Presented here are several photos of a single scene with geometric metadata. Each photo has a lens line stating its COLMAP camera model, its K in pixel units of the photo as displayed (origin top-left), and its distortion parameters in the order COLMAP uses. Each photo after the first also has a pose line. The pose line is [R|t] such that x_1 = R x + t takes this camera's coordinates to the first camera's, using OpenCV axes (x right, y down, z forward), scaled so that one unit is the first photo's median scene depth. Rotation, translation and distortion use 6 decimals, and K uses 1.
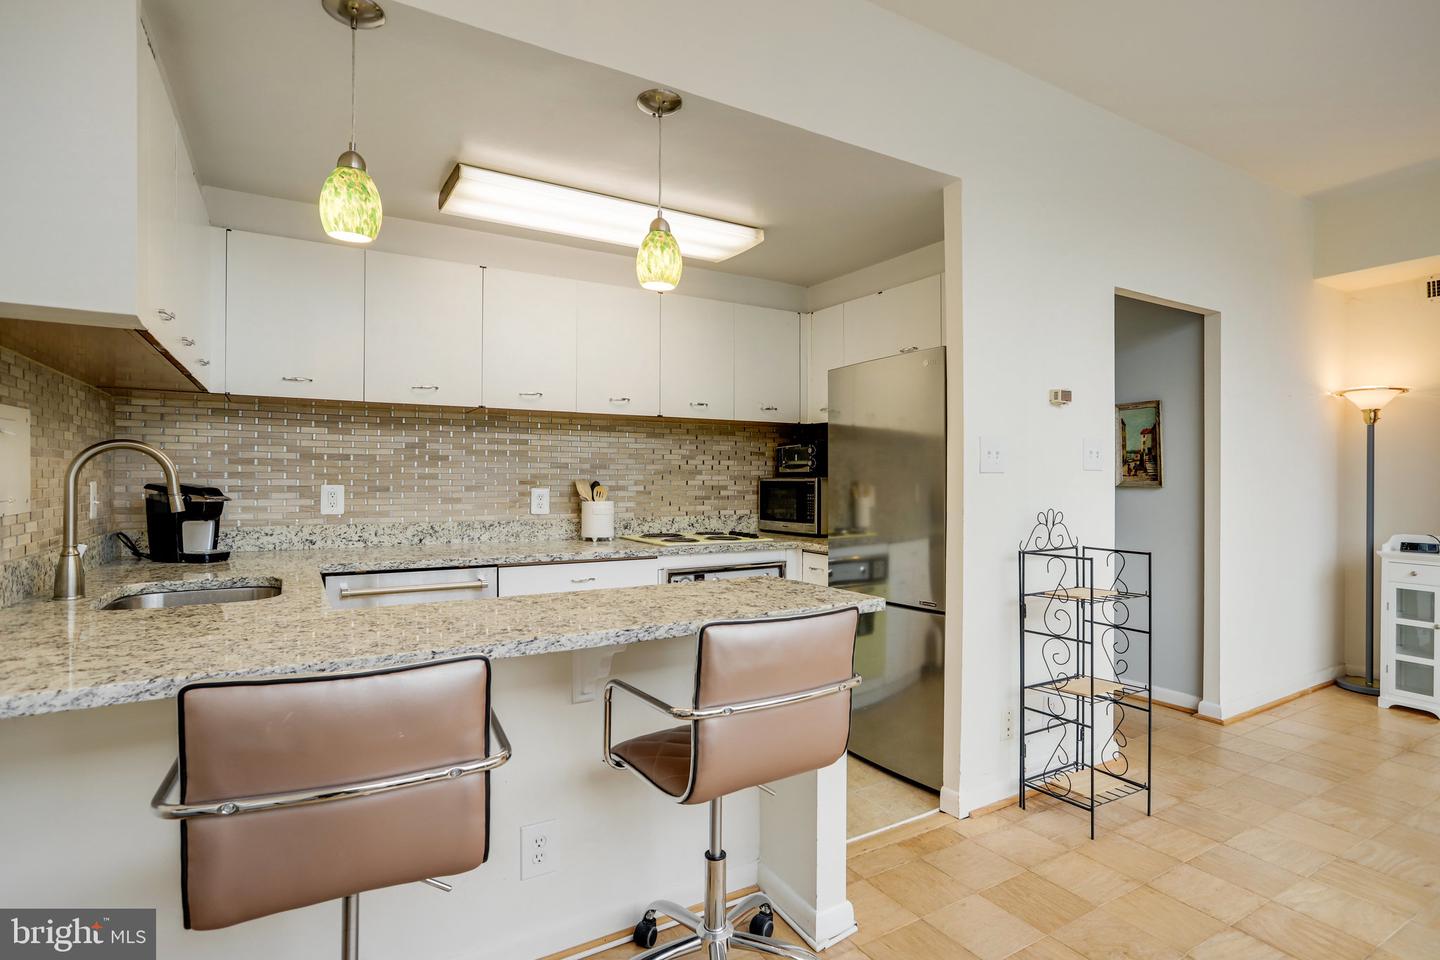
lens RADIAL K [[737.4, 0, 699.3], [0, 737.4, 477.9], [0, 0, 1]] dist [-0.040729, 0.018745]
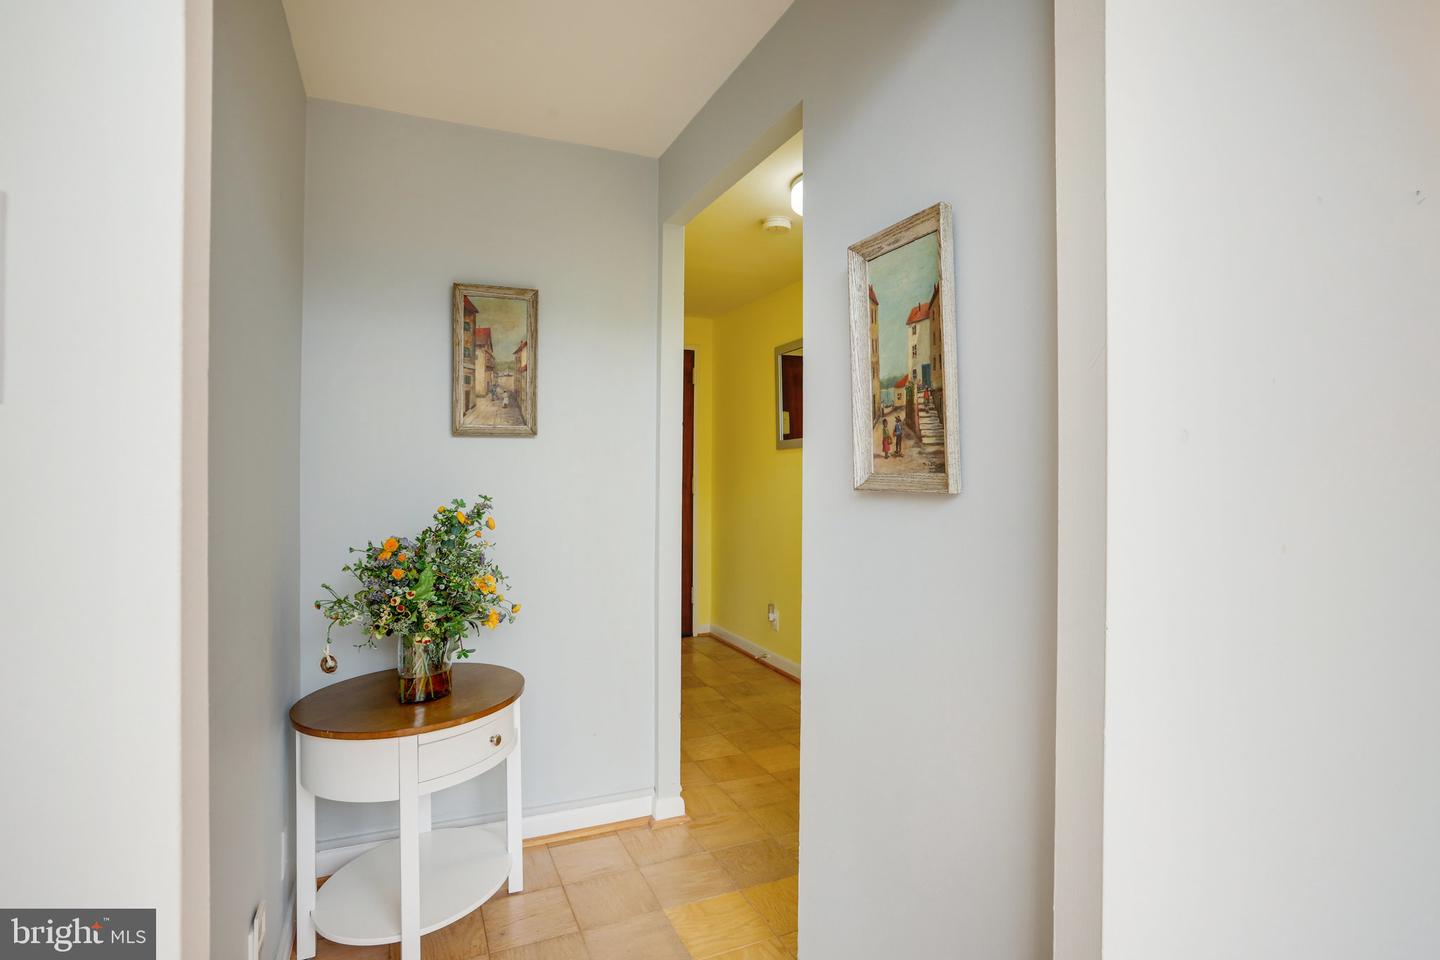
lens RADIAL K [[737.4, 0, 696.5], [0, 737.4, 448.9], [0, 0, 1]] dist [-0.040729, 0.018745]
pose [[0.994241, 0.003841, -0.107103, 0.590079], [-0.006939, 0.999568, -0.028563, 0.003759], [0.106947, 0.029141, 0.993838, 0.724178]]
